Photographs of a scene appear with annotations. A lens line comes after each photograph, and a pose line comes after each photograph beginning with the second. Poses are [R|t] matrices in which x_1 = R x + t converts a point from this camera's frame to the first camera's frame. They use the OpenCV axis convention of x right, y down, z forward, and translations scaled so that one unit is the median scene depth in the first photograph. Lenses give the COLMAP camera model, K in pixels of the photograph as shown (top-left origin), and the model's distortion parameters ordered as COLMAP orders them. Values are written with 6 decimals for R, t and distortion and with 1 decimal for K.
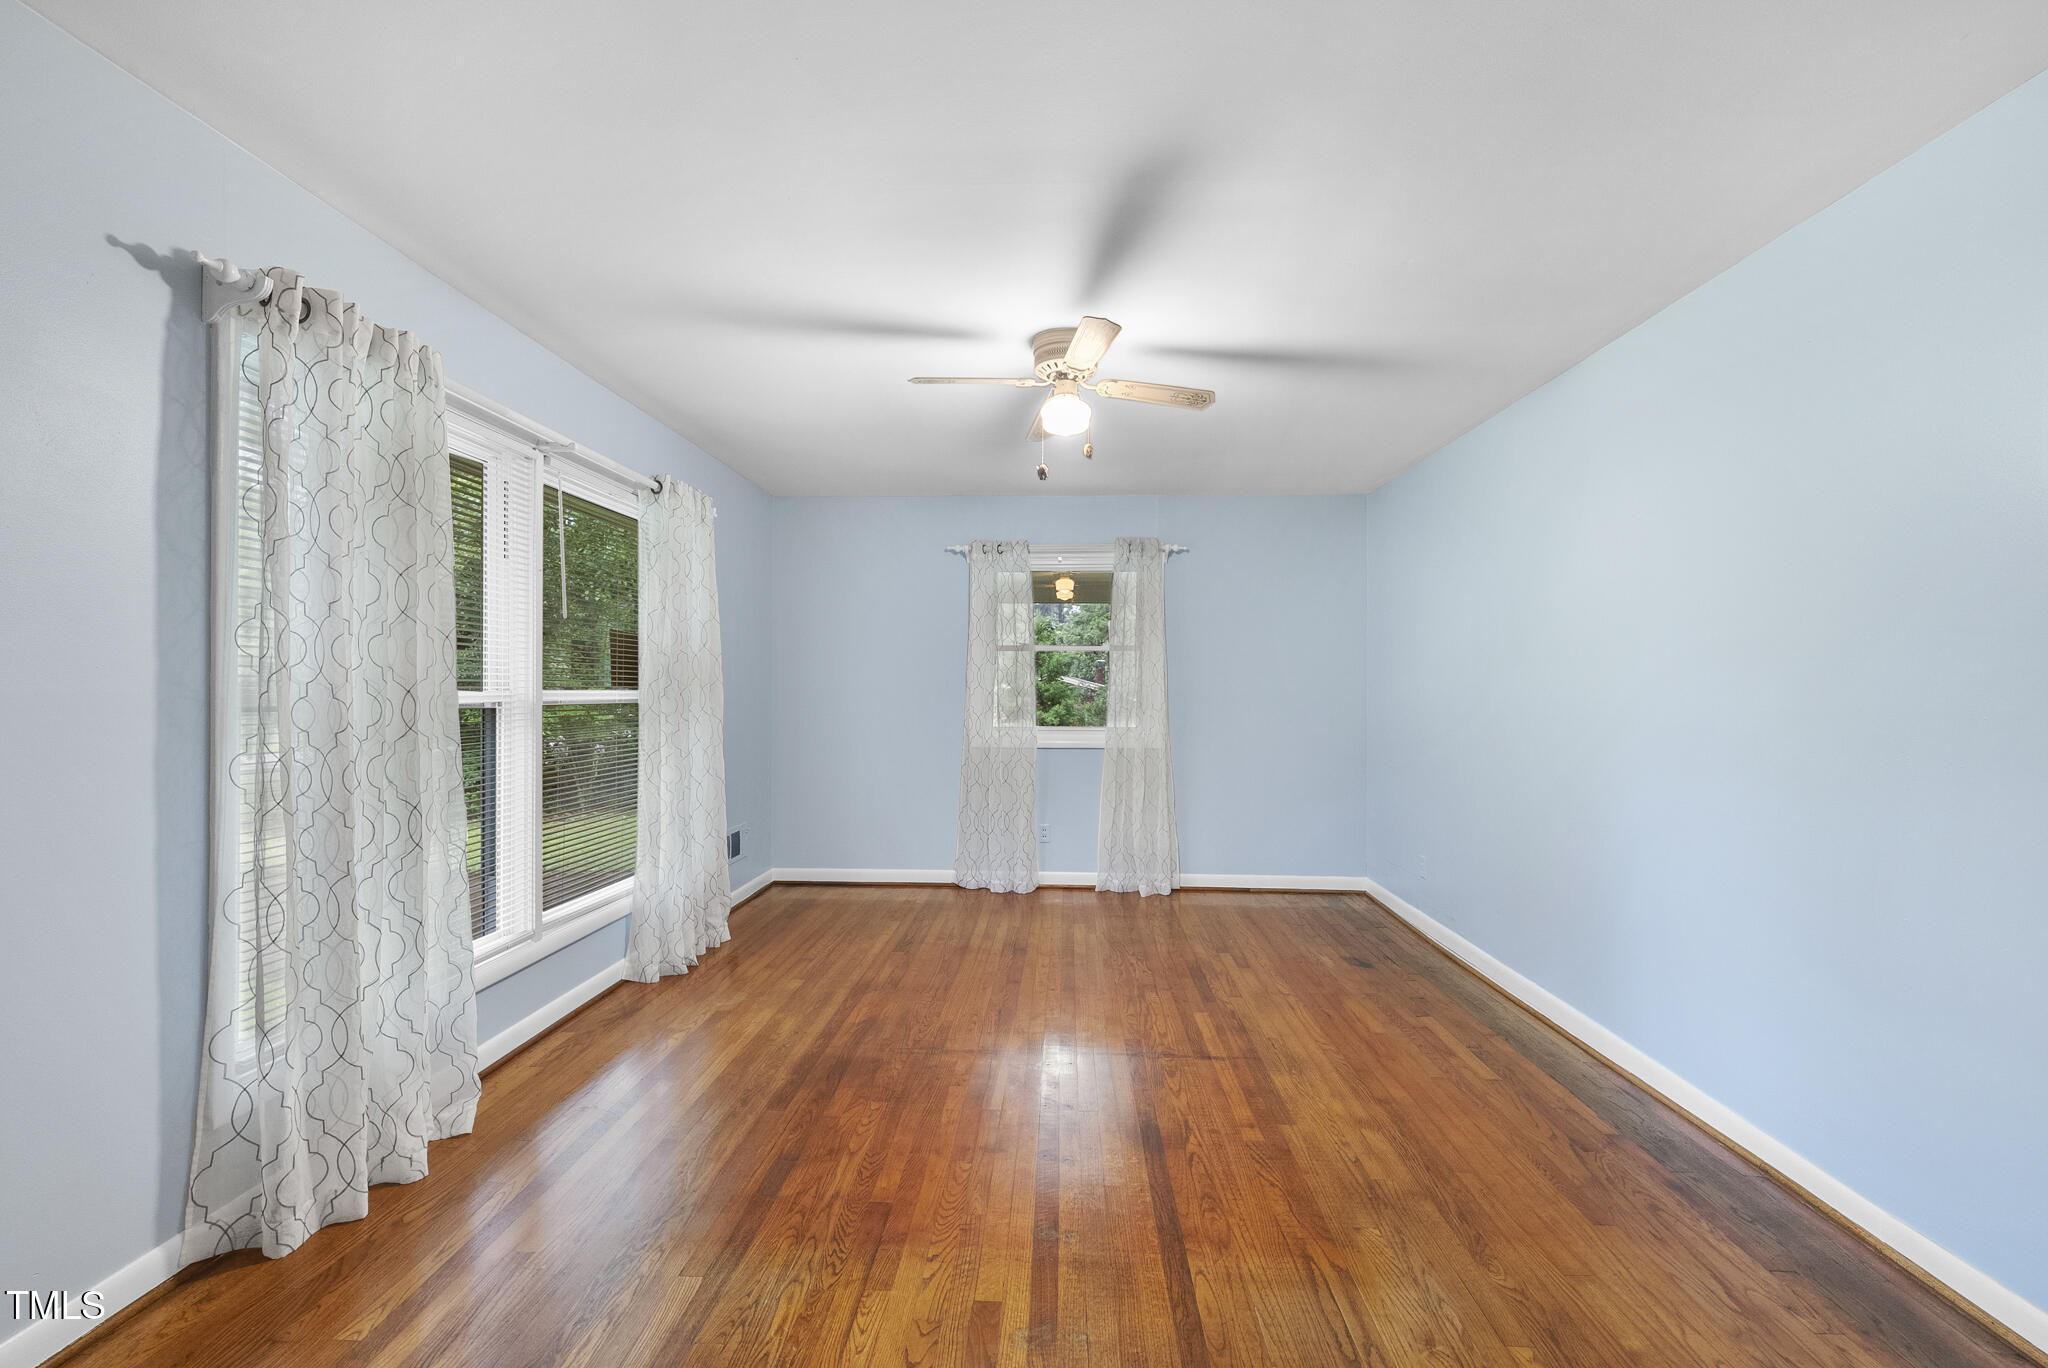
lens RADIAL K [[871.4, 0, 1029.1], [0, 871.4, 694.0], [0, 0, 1]] dist [0.001693, -0.000014]
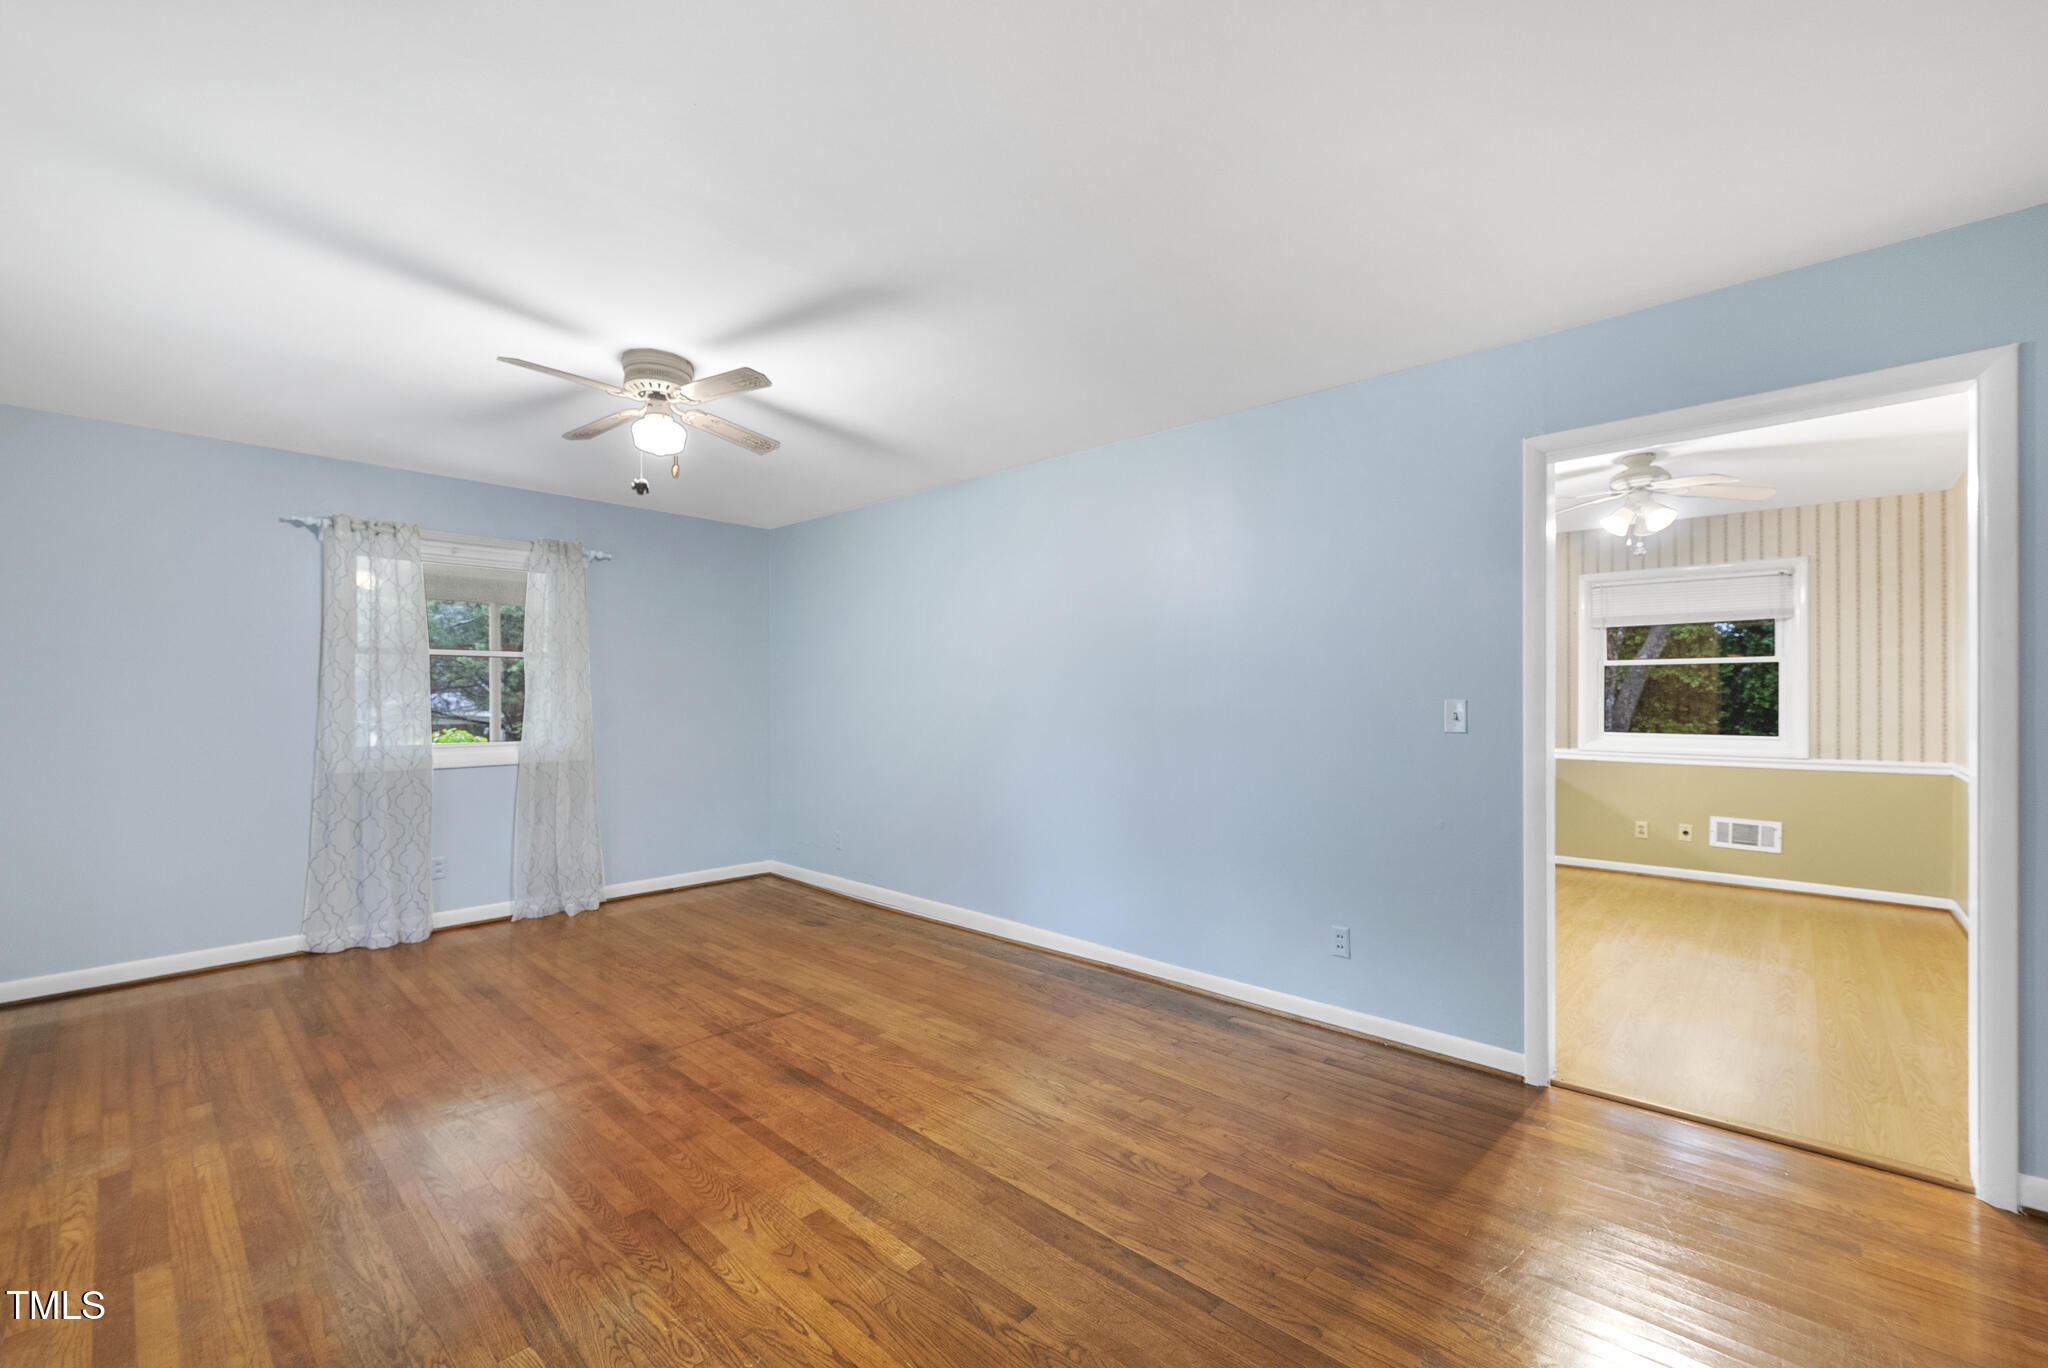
lens RADIAL K [[871.4, 0, 1033.4], [0, 871.4, 696.3], [0, 0, 1]] dist [0.001693, -0.000014]
pose [[0.624226, -0.005109, 0.781227, -0.424932], [0.010156, 0.999947, -0.001575, -0.002273], [-0.781178, 0.008917, 0.624245, 0.008145]]
